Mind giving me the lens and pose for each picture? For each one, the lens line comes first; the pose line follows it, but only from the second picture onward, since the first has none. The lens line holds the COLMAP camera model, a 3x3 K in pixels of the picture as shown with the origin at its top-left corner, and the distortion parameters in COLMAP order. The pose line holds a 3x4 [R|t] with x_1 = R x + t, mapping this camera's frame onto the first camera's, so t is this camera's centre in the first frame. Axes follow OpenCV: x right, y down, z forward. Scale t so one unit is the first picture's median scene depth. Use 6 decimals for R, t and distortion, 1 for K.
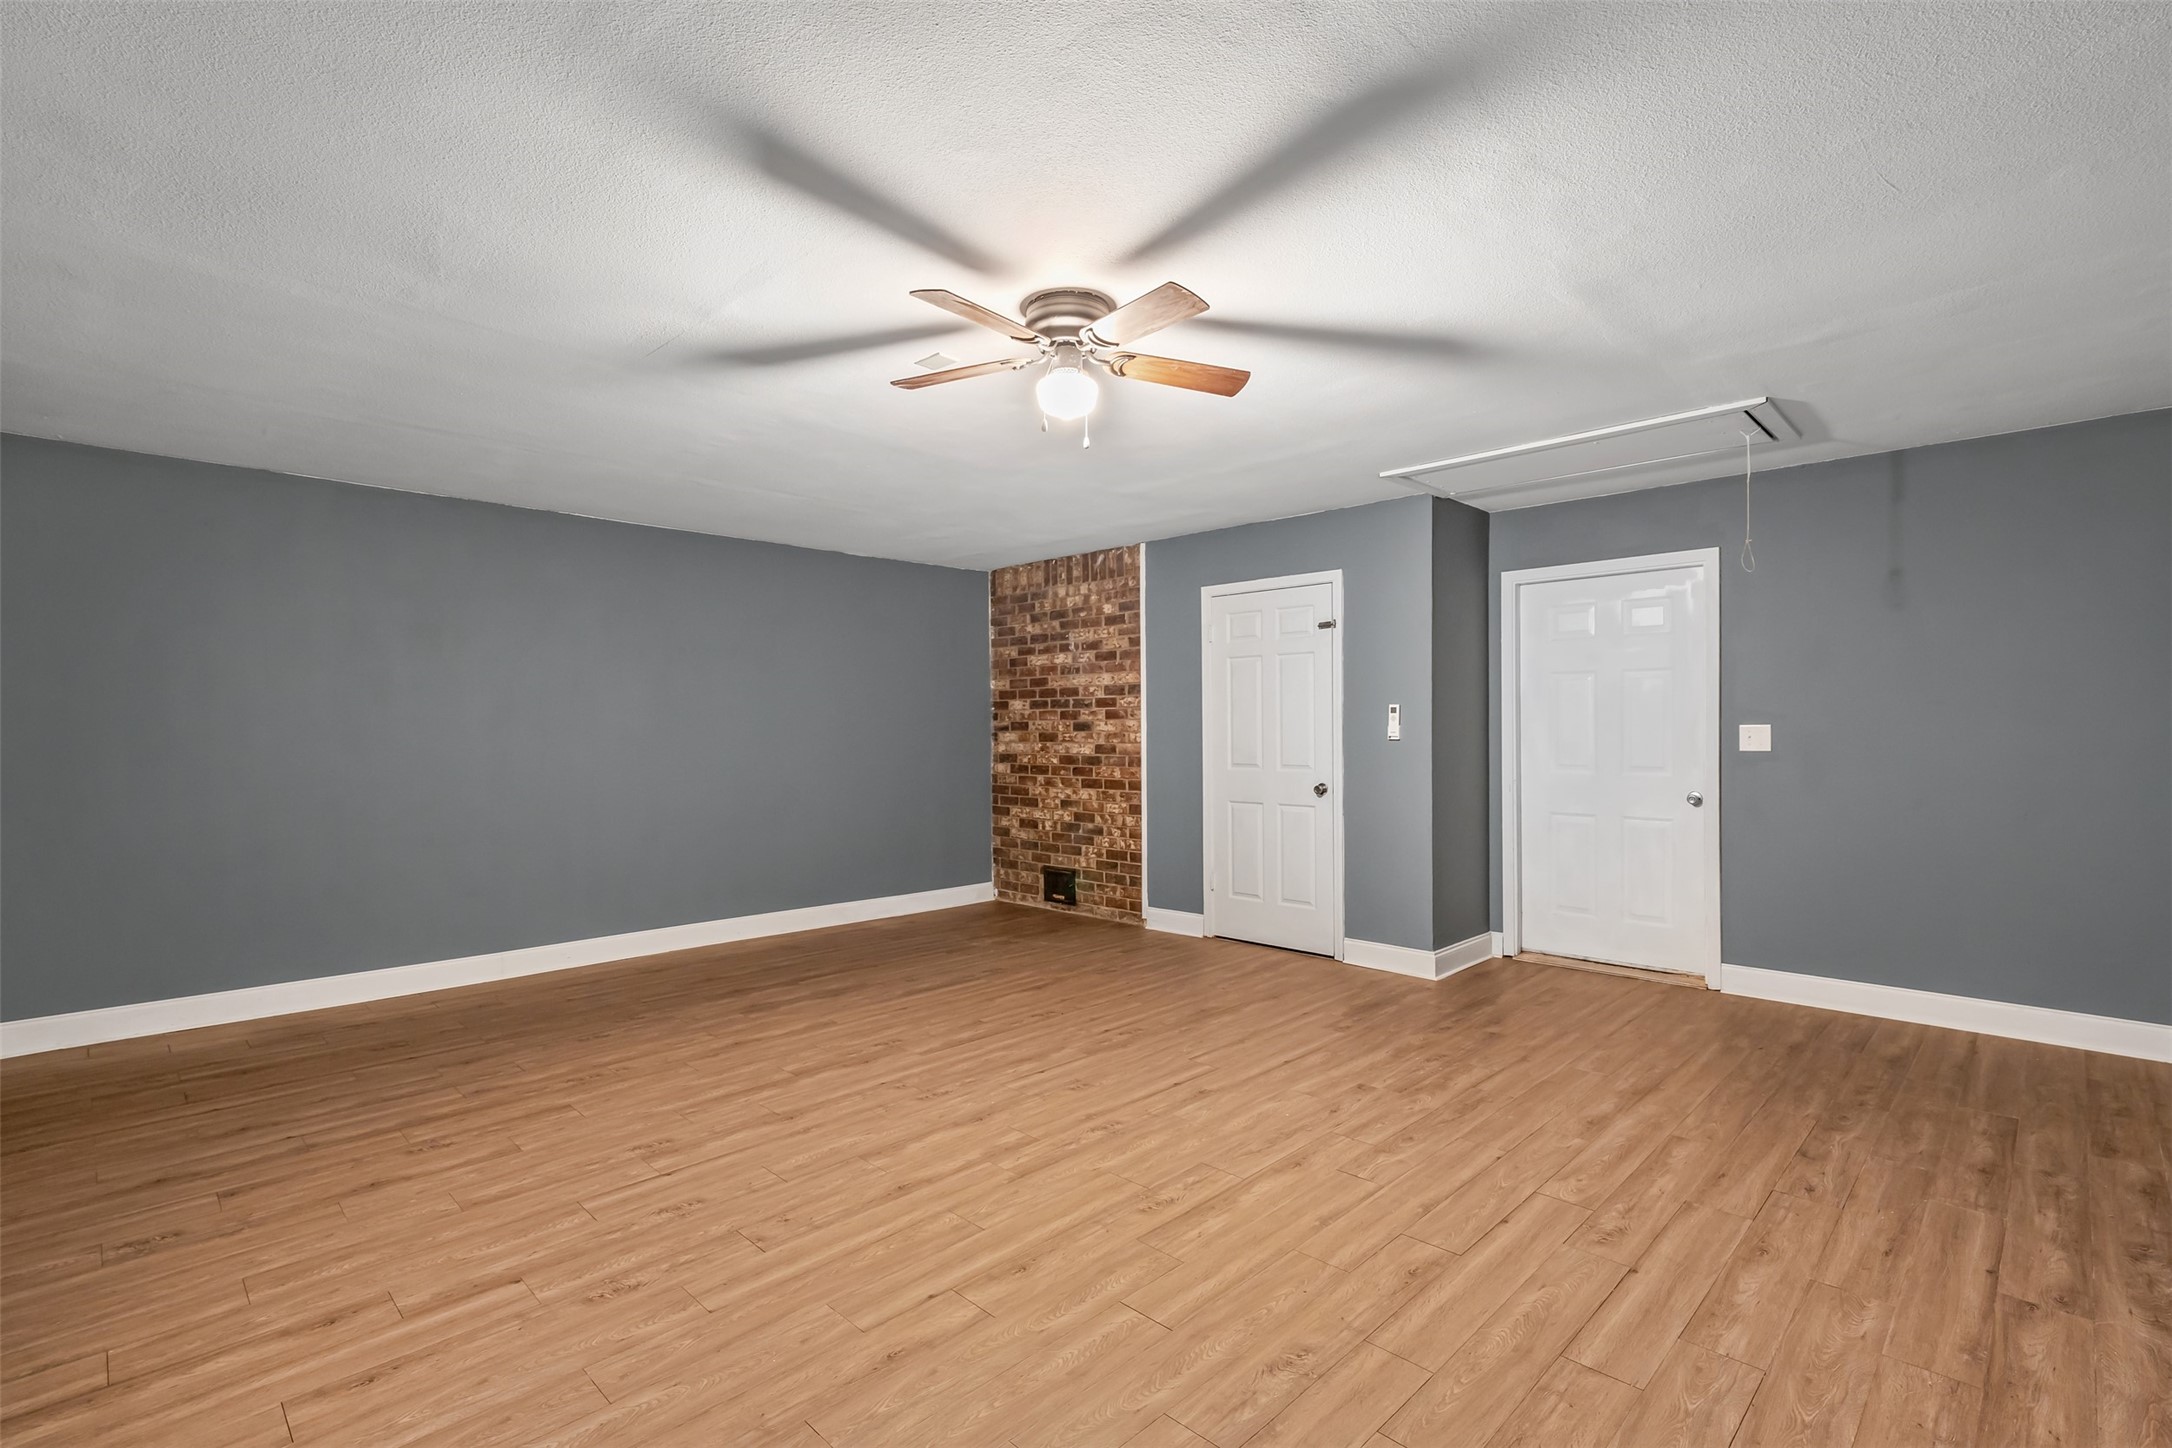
lens RADIAL K [[980.6, 0, 1083.3], [0, 980.6, 714.8], [0, 0, 1]] dist [-0.000637, 0.000756]
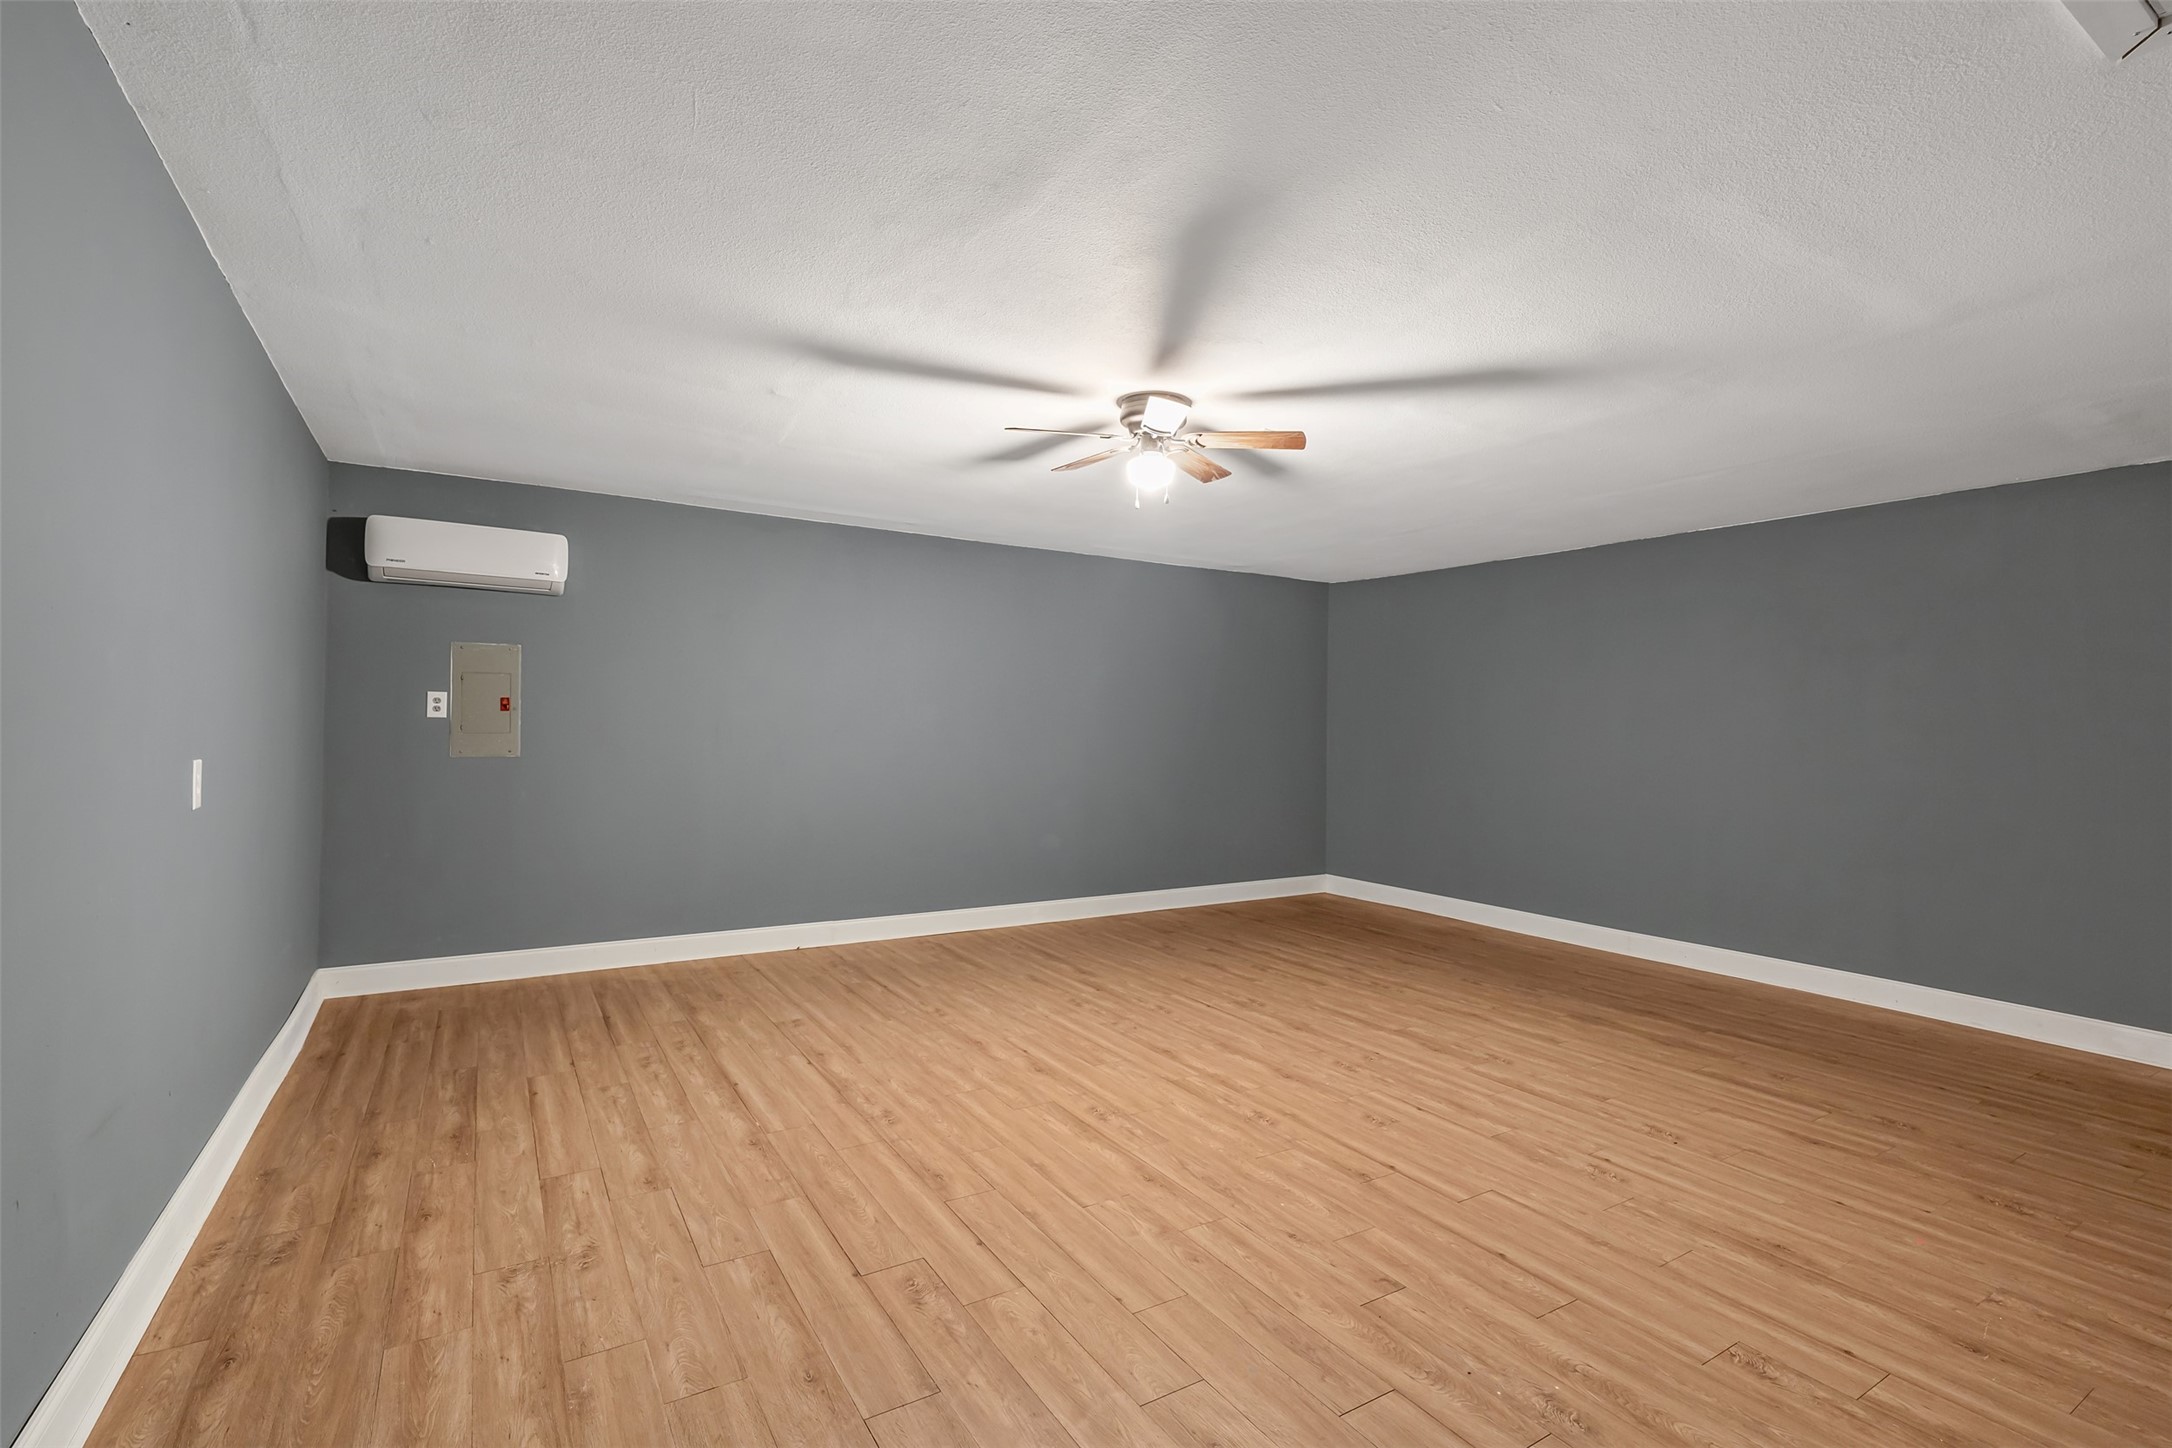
lens RADIAL K [[980.6, 0, 1083.3], [0, 980.6, 714.8], [0, 0, 1]] dist [-0.000637, 0.000756]
pose [[-0.224469, -0.010828, -0.974421, 1.093623], [-0.003836, 0.999940, -0.010228, 0.009584], [0.974474, 0.001442, -0.224497, 1.068179]]
